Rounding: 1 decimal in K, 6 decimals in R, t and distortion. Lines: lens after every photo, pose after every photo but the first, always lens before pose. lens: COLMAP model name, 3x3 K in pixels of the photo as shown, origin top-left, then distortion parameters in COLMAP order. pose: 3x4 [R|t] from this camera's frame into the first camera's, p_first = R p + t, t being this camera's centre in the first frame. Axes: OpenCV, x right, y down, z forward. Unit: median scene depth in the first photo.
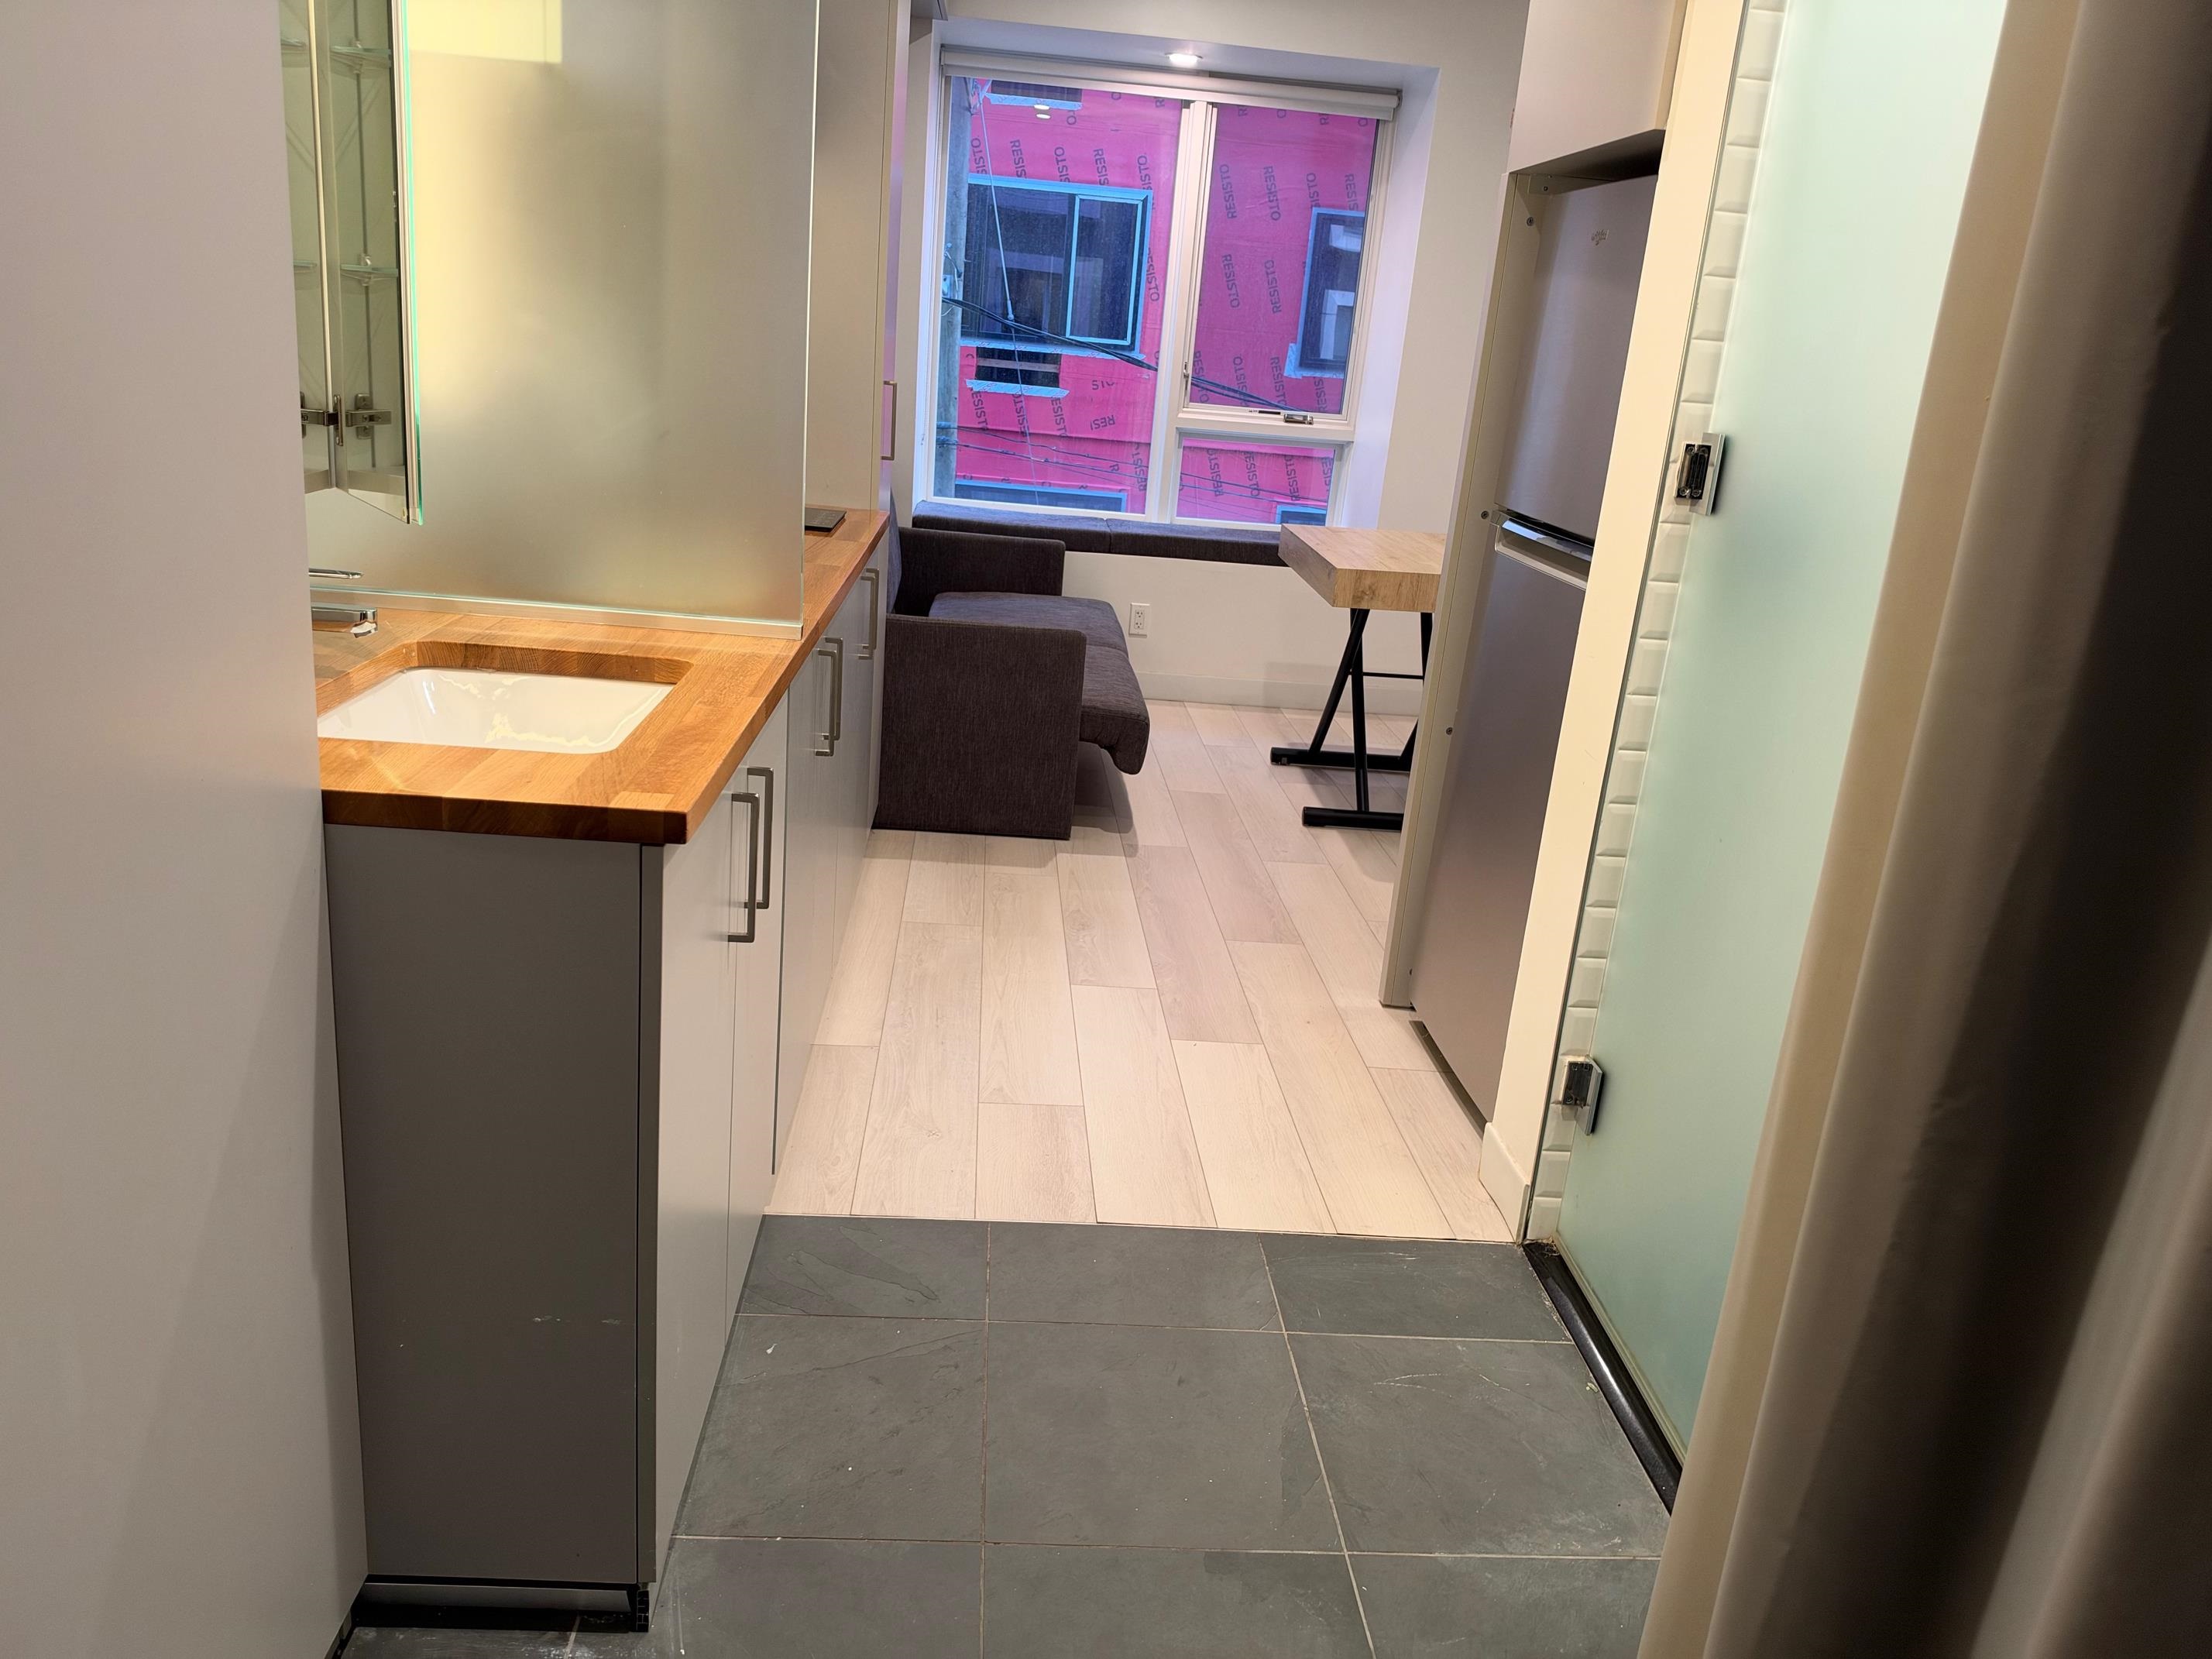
lens RADIAL K [[1574.0, 0, 1098.5], [0, 1574.0, 828.9], [0, 0, 1]] dist [0.075016, -0.079903]
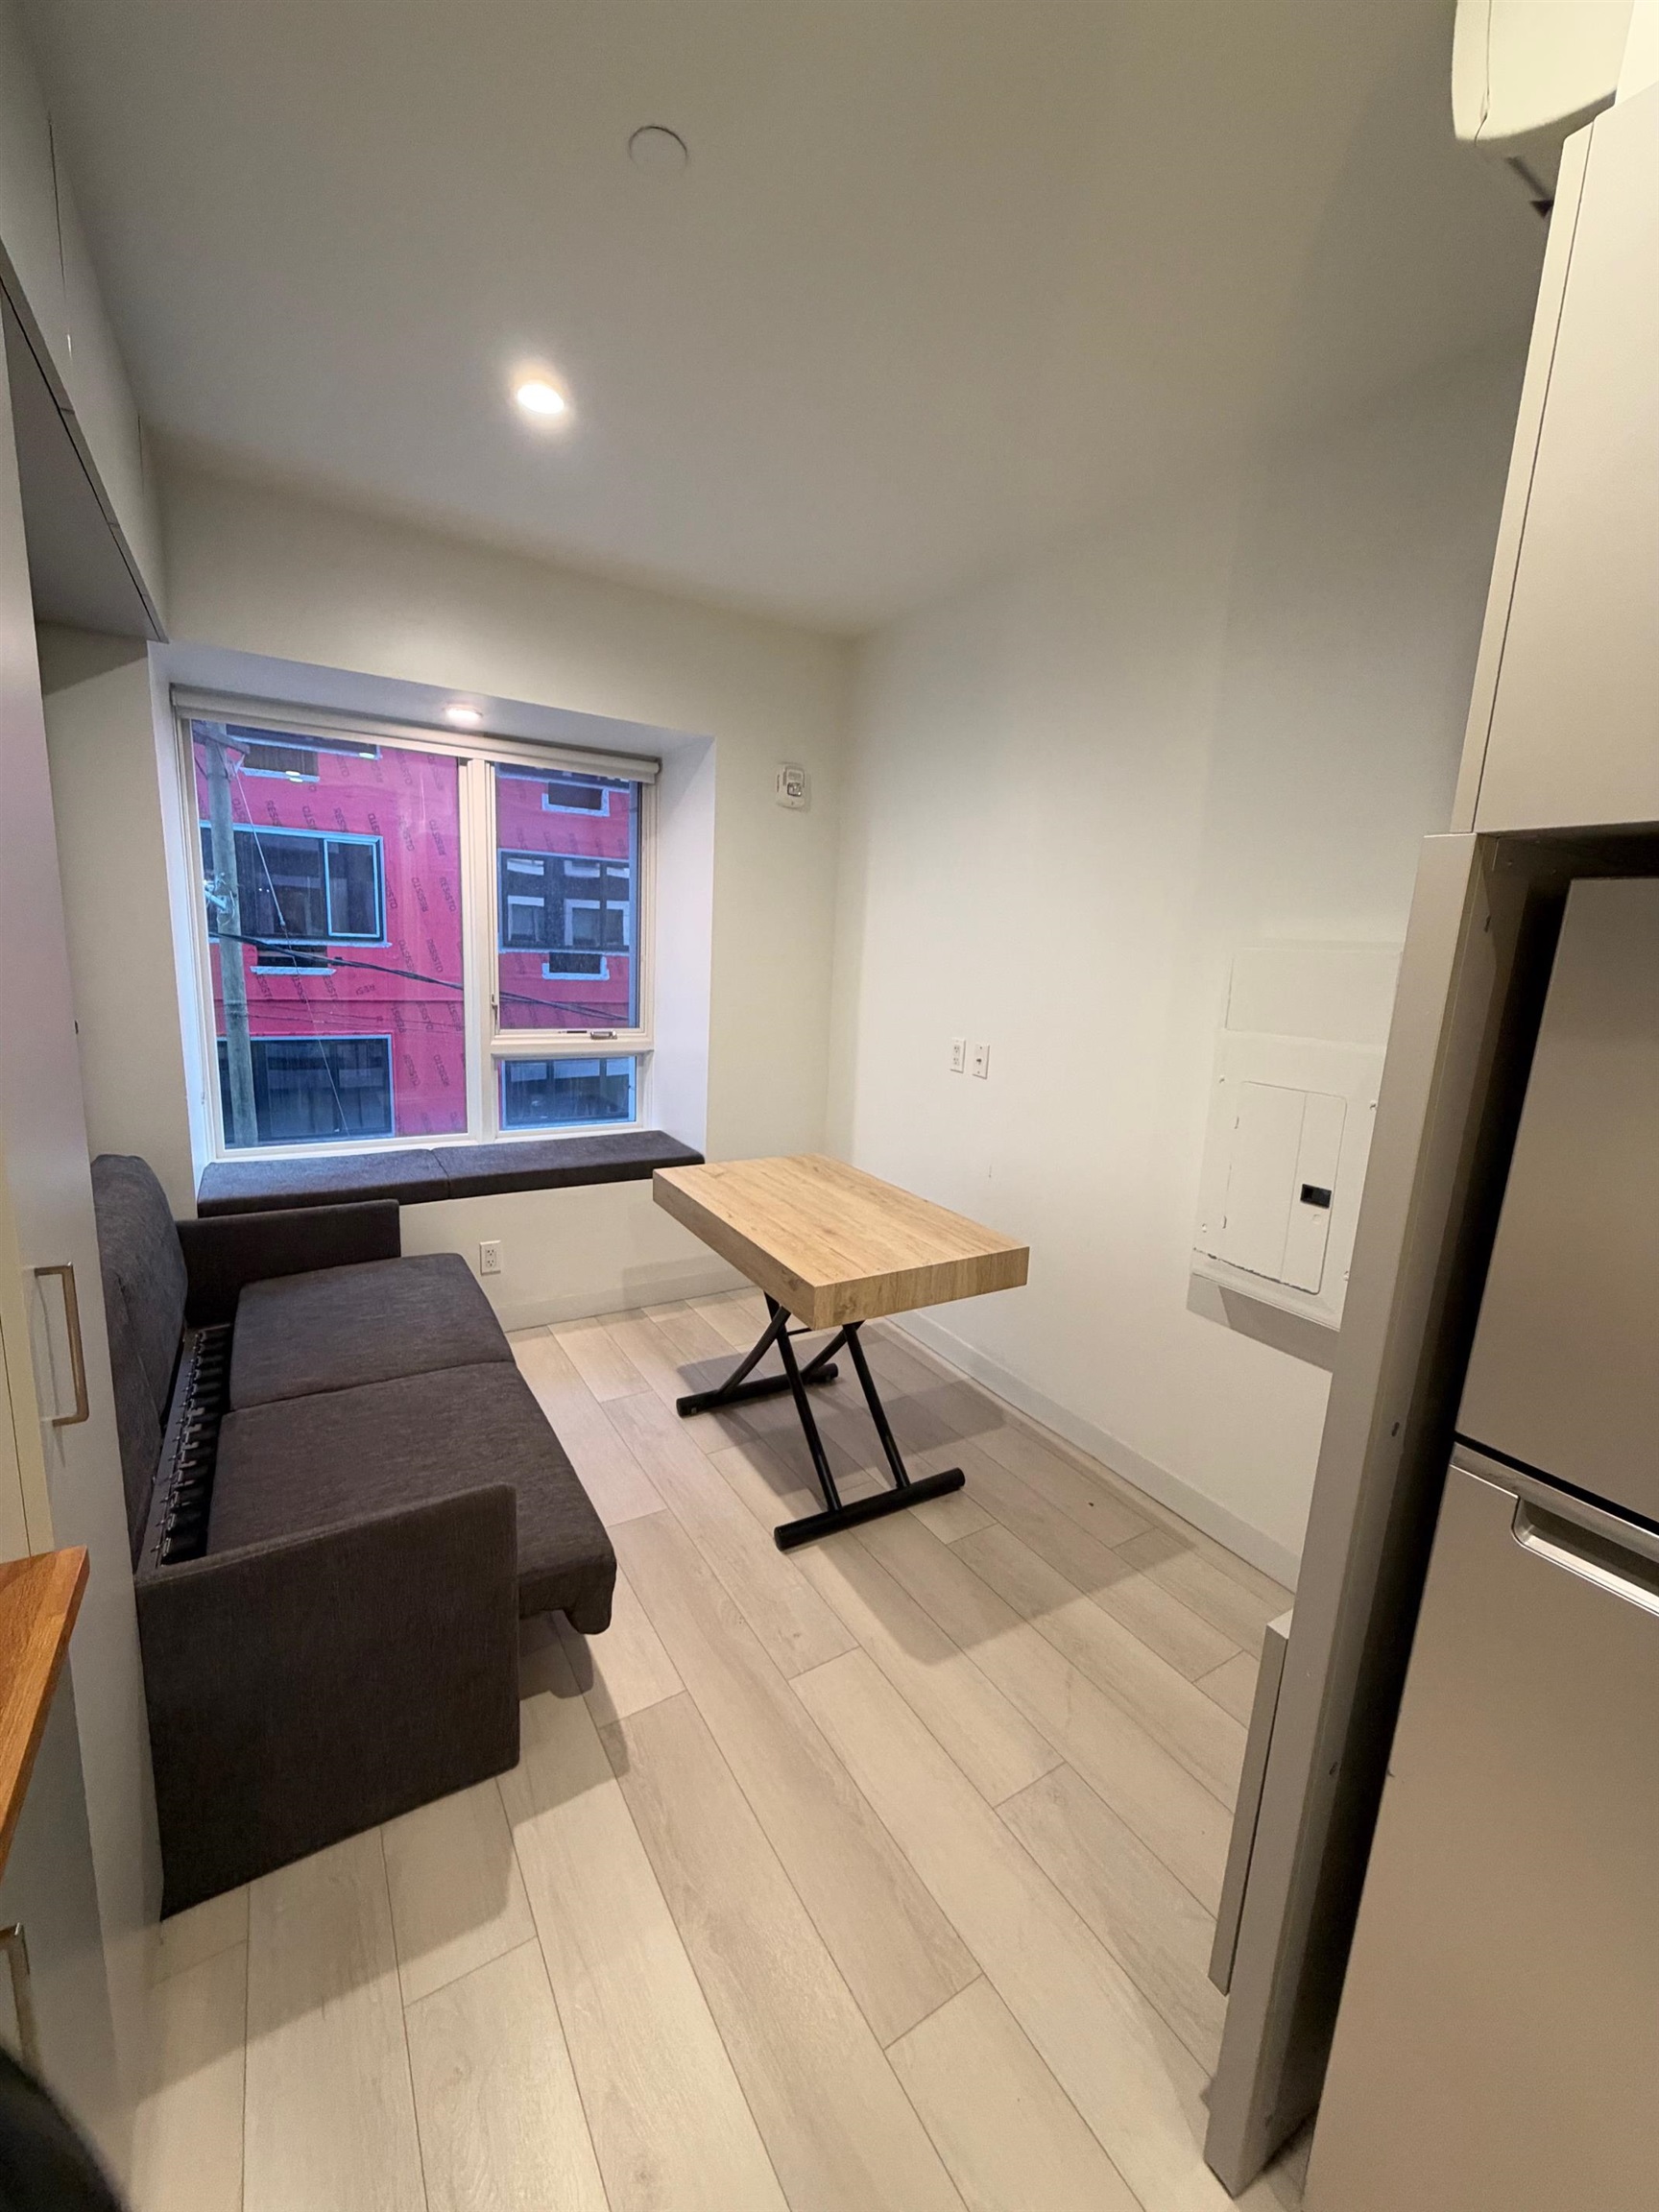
lens RADIAL K [[878.6, 0, 827.6], [0, 878.6, 1100.1], [0, 0, 1]] dist [0.000407, -0.000217]
pose [[0.879184, -0.125483, 0.459662, -0.040002], [0.167154, 0.984615, -0.050922, -0.235122], [-0.446200, 0.121604, 0.886633, 0.578174]]
